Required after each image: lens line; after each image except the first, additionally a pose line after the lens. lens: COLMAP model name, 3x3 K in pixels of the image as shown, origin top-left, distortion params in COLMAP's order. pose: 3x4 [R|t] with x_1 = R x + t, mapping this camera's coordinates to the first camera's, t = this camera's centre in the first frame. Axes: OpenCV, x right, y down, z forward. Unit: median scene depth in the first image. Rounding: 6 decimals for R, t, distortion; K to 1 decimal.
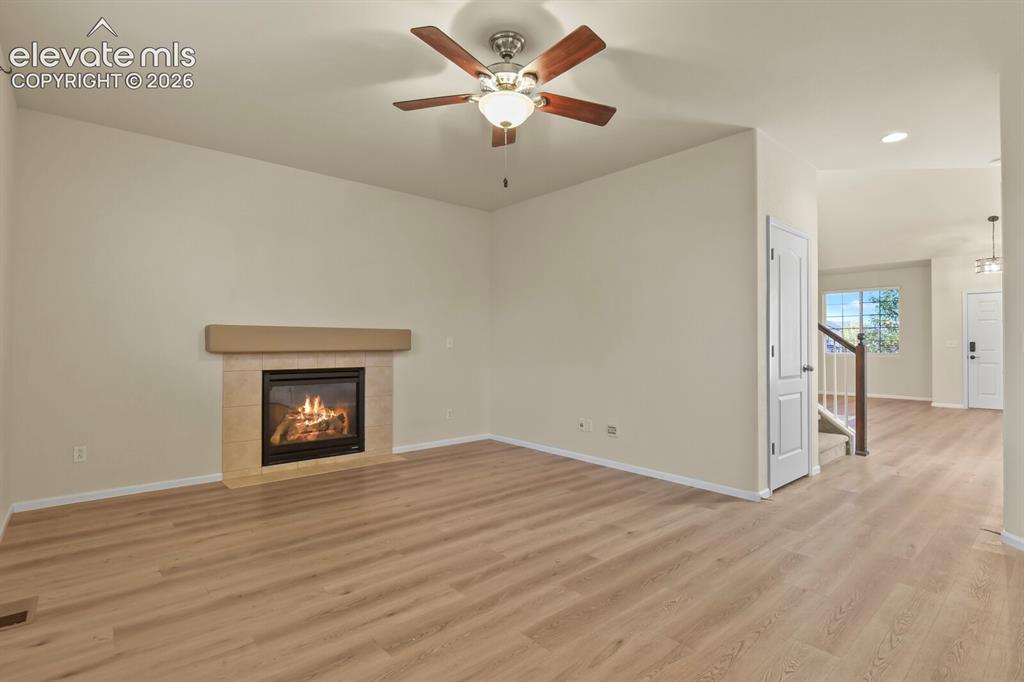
lens RADIAL K [[495.6, 0, 512.8], [0, 495.6, 337.3], [0, 0, 1]] dist [0.001135, -0.006425]
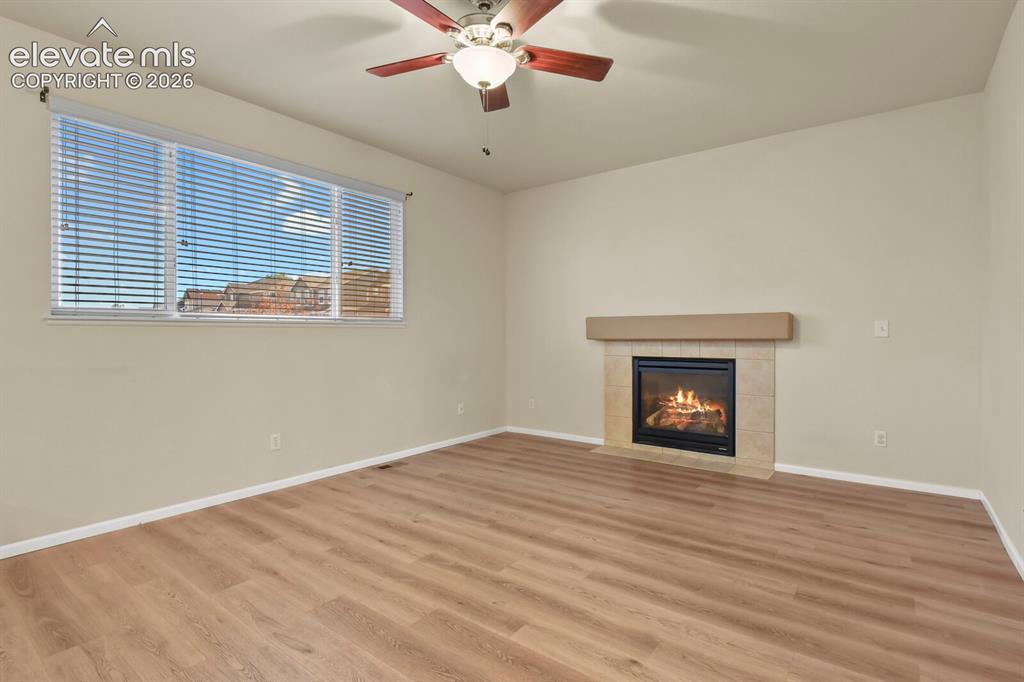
lens RADIAL K [[495.6, 0, 521.7], [0, 495.6, 334.9], [0, 0, 1]] dist [0.001135, -0.006425]
pose [[0.211426, 0.000923, -0.977393, 0.656101], [0.017573, 0.999834, 0.004745, 0.011921], [0.977236, -0.018179, 0.211375, 0.652859]]
